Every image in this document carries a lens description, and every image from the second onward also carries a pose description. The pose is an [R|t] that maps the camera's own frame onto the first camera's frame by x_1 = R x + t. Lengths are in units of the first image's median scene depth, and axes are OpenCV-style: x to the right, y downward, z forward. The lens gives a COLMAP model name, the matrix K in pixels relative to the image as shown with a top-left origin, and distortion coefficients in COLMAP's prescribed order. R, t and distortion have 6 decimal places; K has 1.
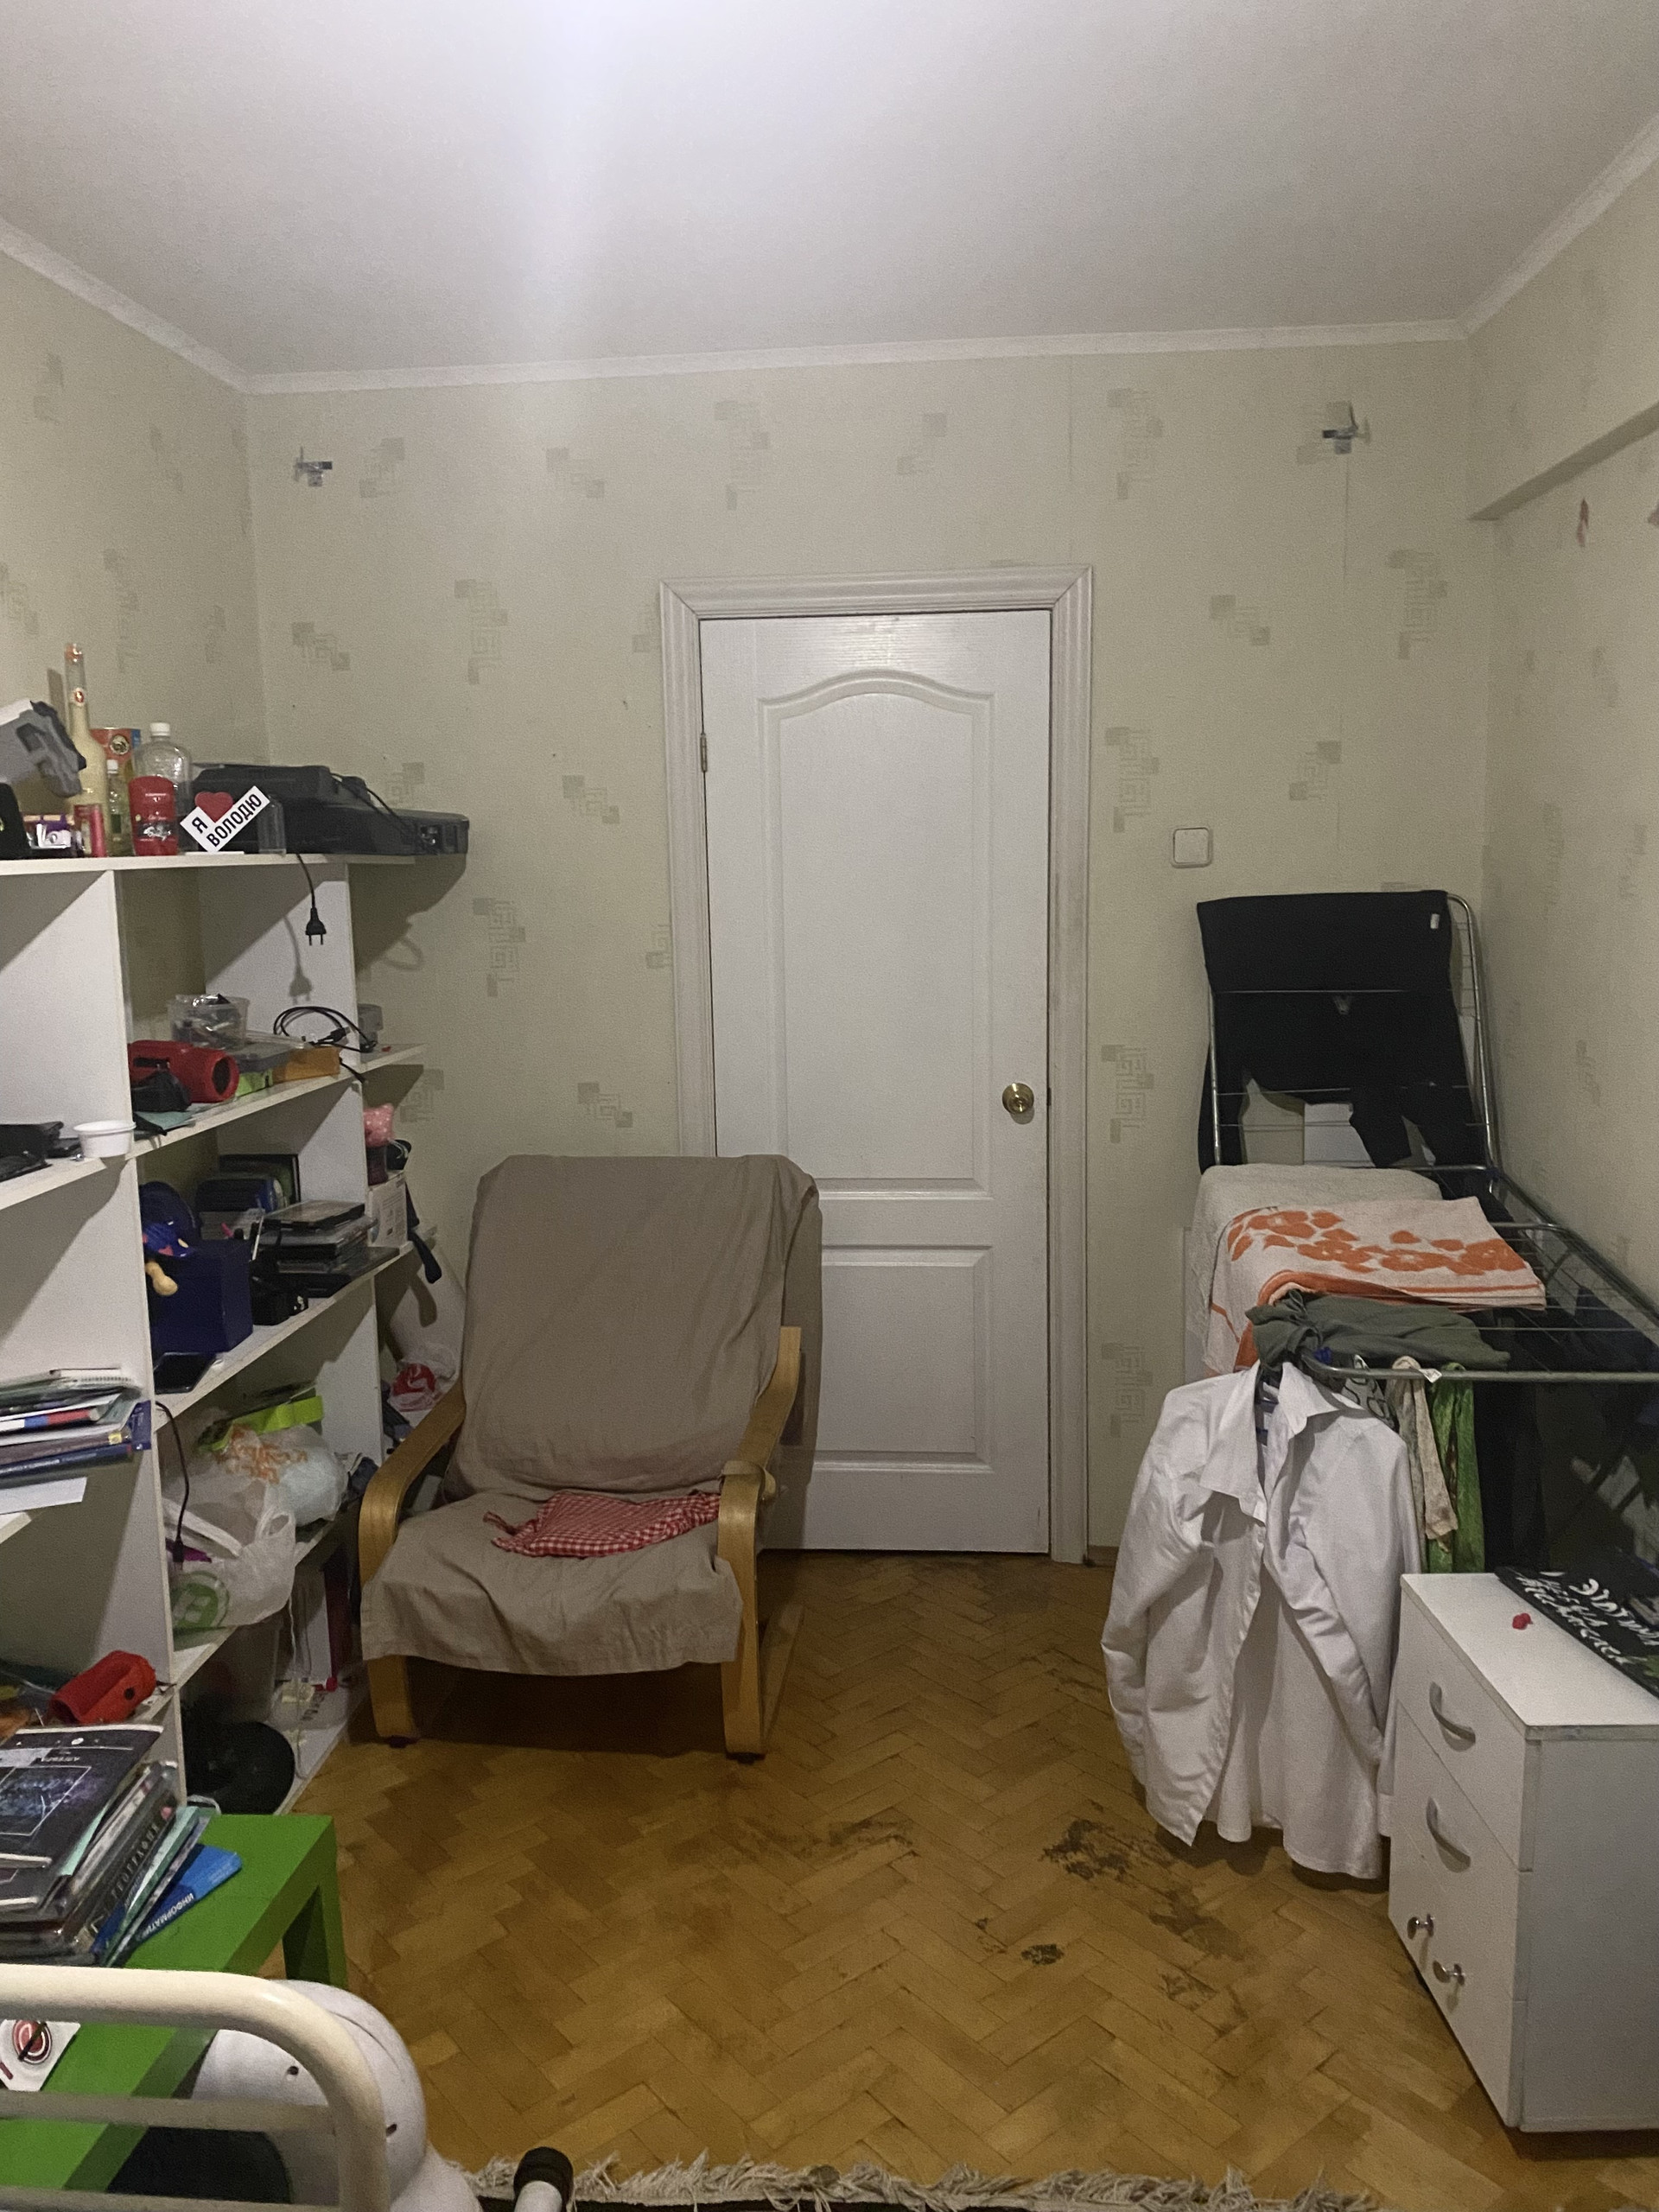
lens RADIAL K [[1655.6, 0, 832.1], [0, 1655.6, 1109.7], [0, 0, 1]] dist [-0.002666, -0.001553]
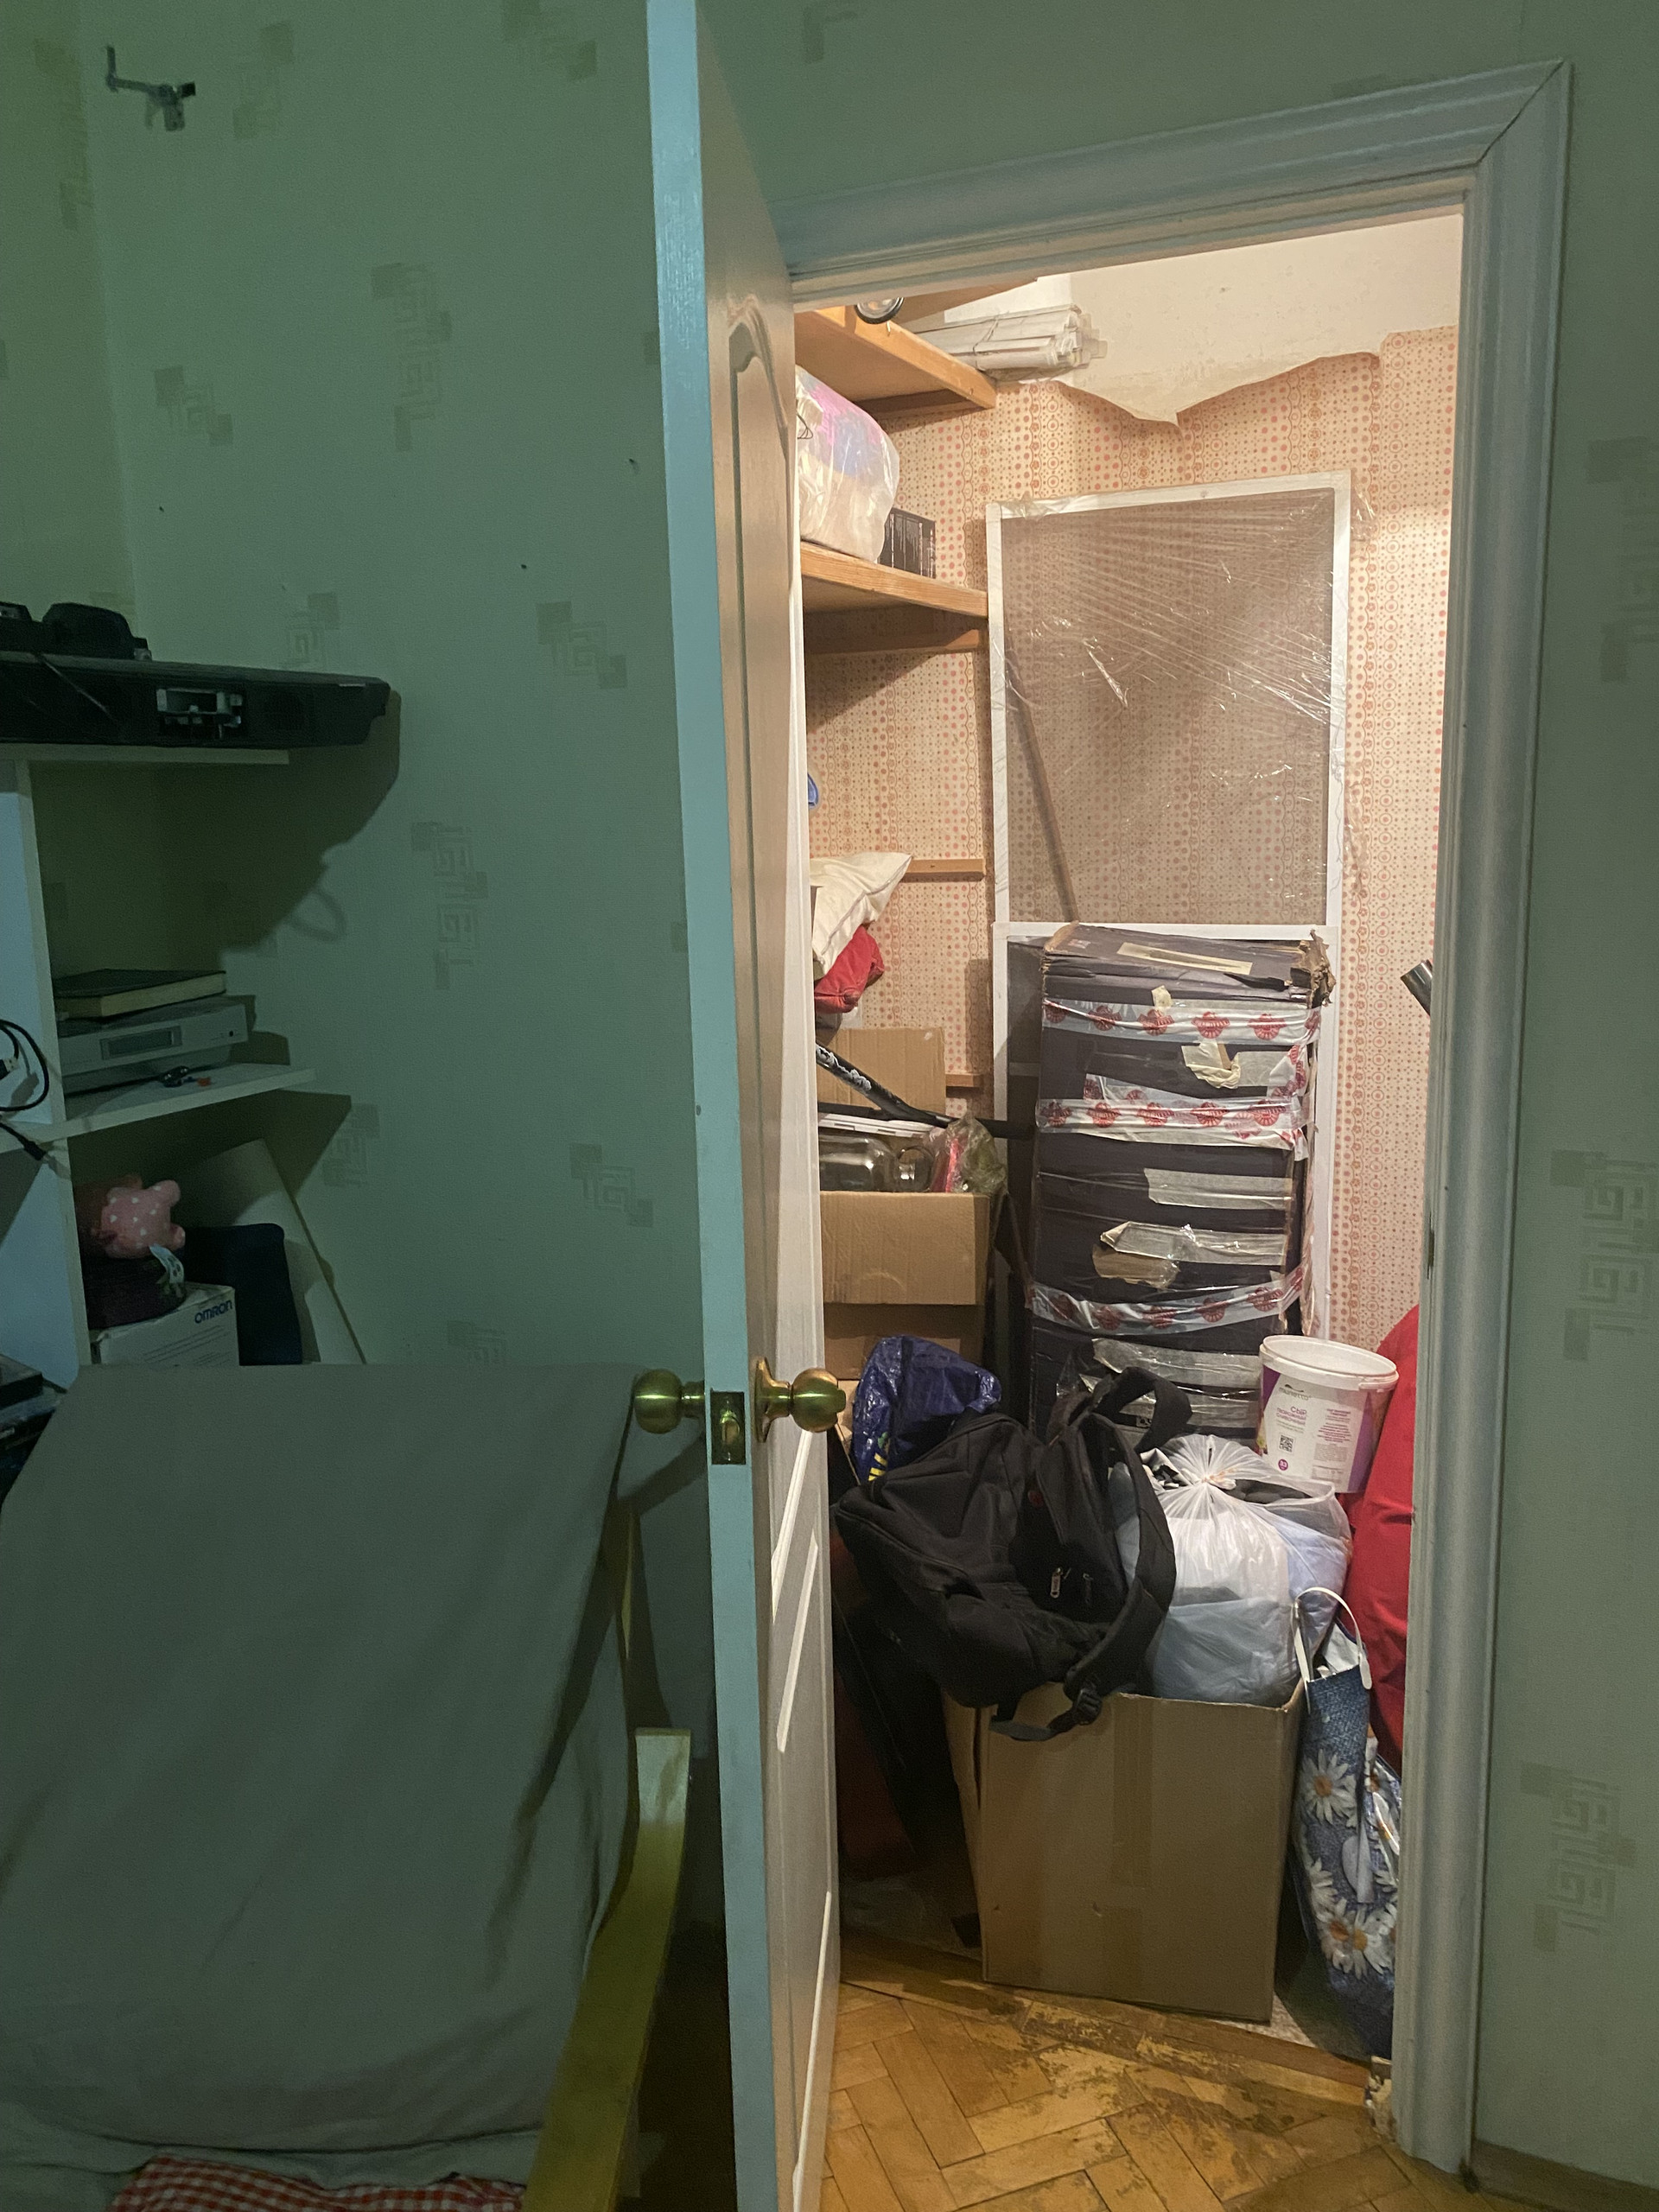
lens RADIAL K [[1655.6, 0, 821.8], [0, 1655.6, 1099.9], [0, 0, 1]] dist [-0.002666, -0.001553]
pose [[0.929794, 0.063834, -0.362503, 0.141510], [-0.047469, 0.997418, 0.053883, -0.068555], [0.365007, -0.032893, 0.930424, 0.508005]]
